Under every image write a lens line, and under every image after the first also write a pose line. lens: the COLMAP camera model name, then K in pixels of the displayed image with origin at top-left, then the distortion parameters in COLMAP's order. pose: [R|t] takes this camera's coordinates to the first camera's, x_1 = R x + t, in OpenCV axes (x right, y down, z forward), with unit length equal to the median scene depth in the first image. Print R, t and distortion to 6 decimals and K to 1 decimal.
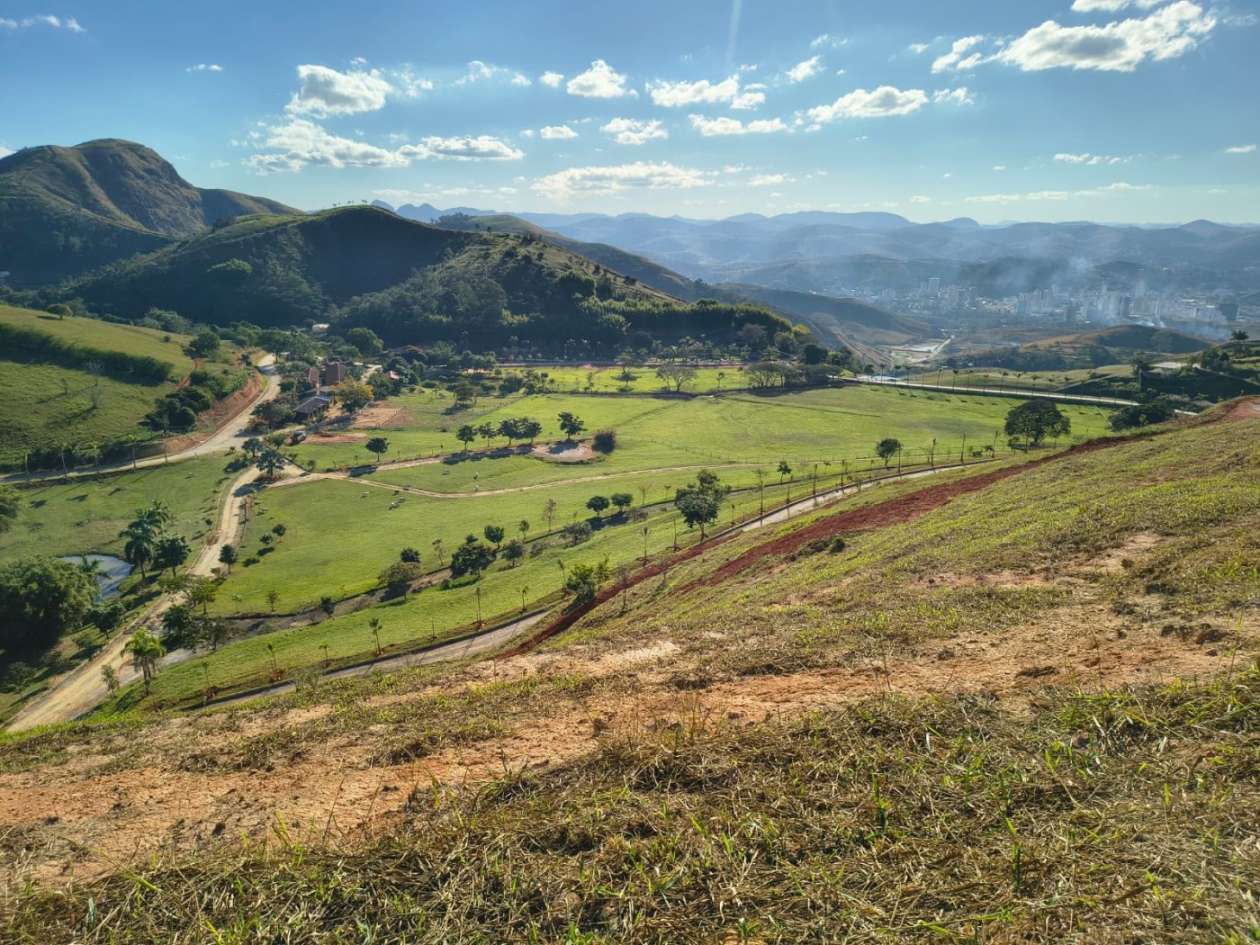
lens RADIAL K [[878.9, 0, 620.2], [0, 878.9, 464.4], [0, 0, 1]] dist [0.024320, -0.008092]
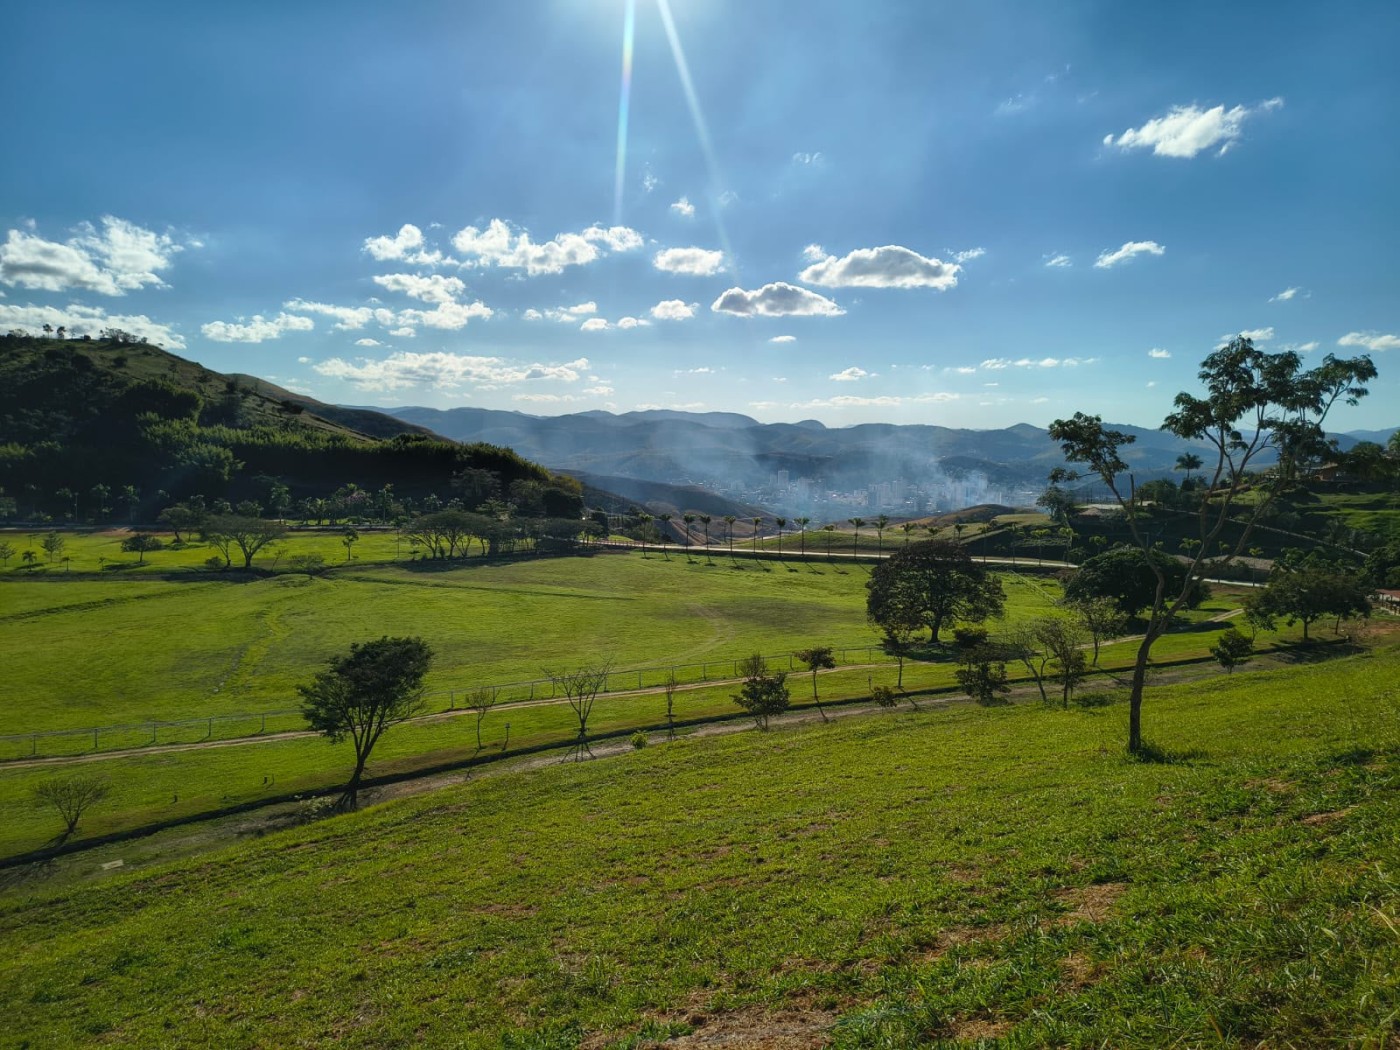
lens RADIAL K [[976.6, 0, 712.1], [0, 976.6, 521.0], [0, 0, 1]] dist [0.024320, -0.008092]
pose [[0.966889, -0.013052, 0.254865, 0.178302], [0.054752, 0.986045, -0.157215, -0.008460], [-0.249256, 0.165964, 0.954111, 0.411612]]
